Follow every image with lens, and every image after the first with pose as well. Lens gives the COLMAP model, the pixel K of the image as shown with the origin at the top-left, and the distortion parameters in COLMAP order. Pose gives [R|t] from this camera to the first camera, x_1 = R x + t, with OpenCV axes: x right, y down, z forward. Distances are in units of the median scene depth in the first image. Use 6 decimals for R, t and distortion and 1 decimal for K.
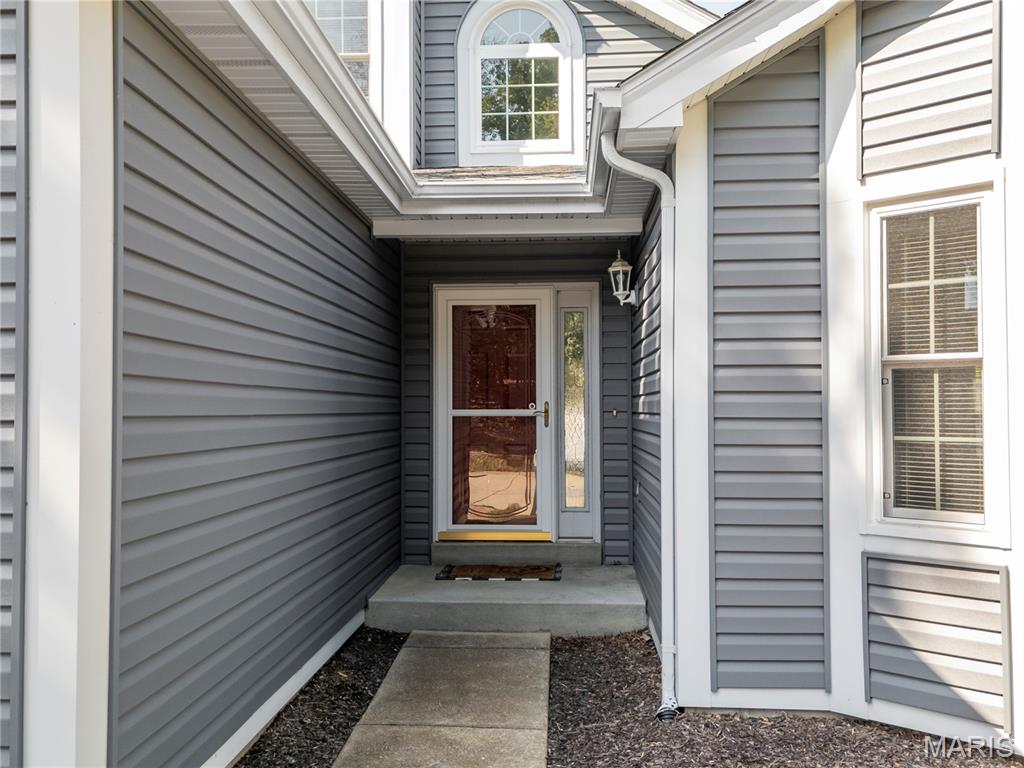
lens RADIAL K [[922.1, 0, 544.3], [0, 922.1, 388.4], [0, 0, 1]] dist [0.087219, -0.164060]
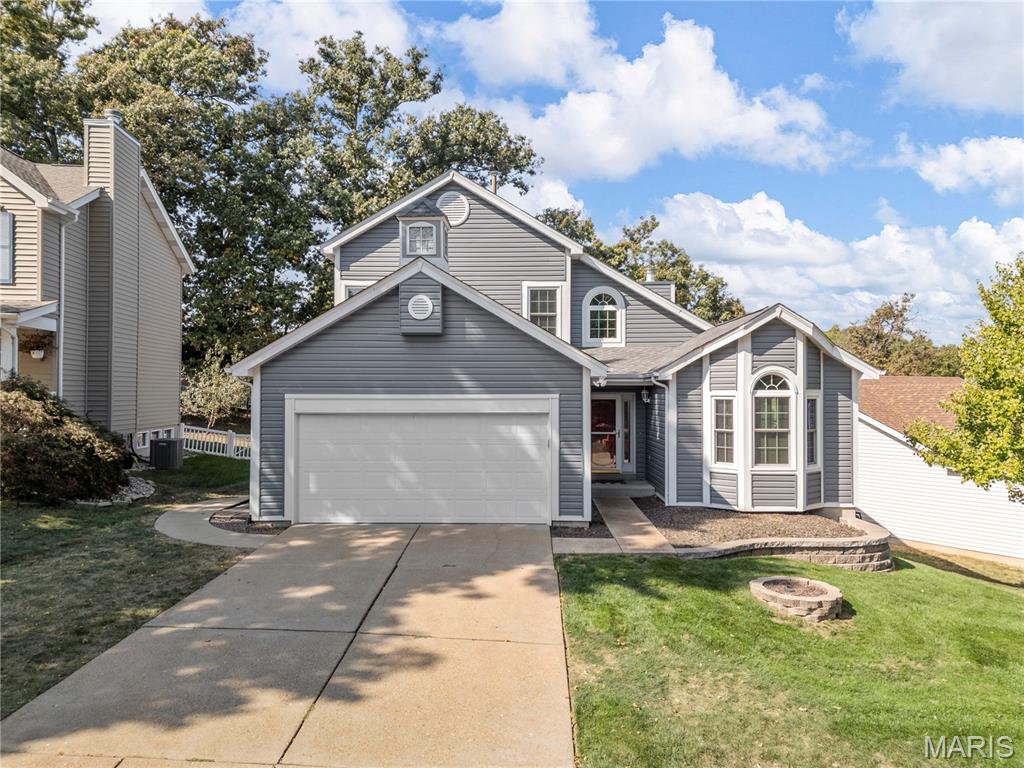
lens RADIAL K [[718.6, 0, 512.0], [0, 718.6, 384.0], [0, 0, 1]] dist [0.058072, -0.060967]
pose [[0.999915, 0.005846, 0.011616, -0.527596], [-0.005953, 0.999940, 0.009186, -0.219616], [-0.011562, -0.009255, 0.999890, -1.979595]]
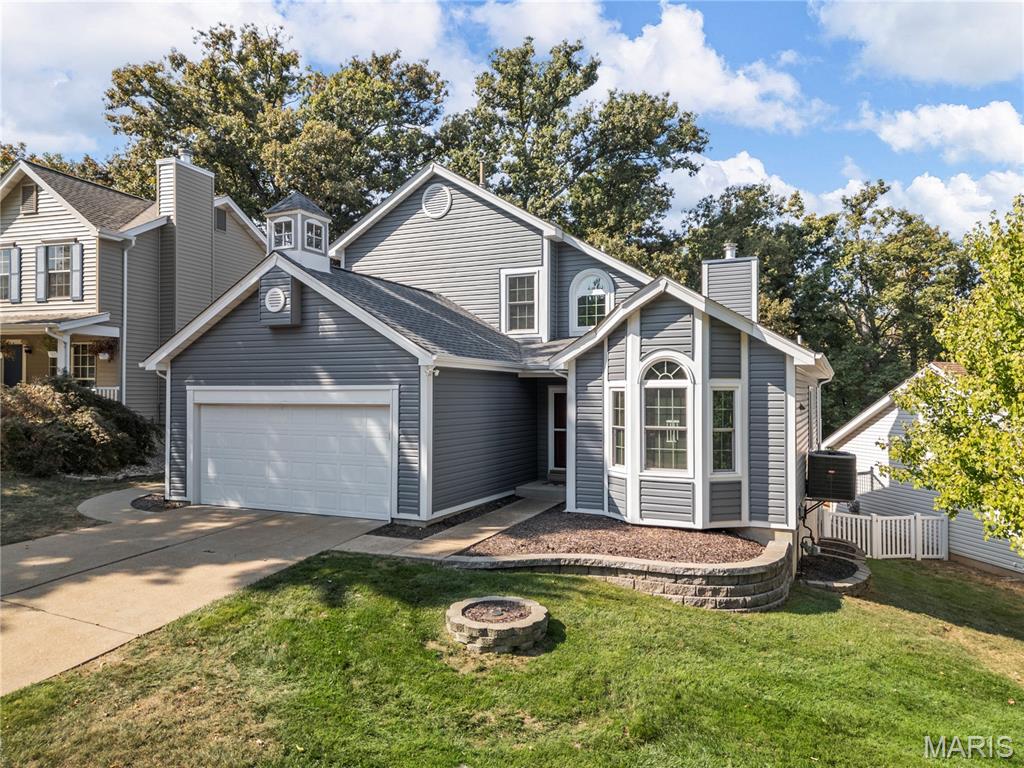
lens RADIAL K [[718.6, 0, 512.0], [0, 718.6, 384.0], [0, 0, 1]] dist [0.058072, -0.060967]
pose [[0.918253, -0.000016, -0.395995, 0.908509], [0.003976, 0.999950, 0.009179, -0.187010], [0.395975, -0.010003, 0.918207, -1.530518]]
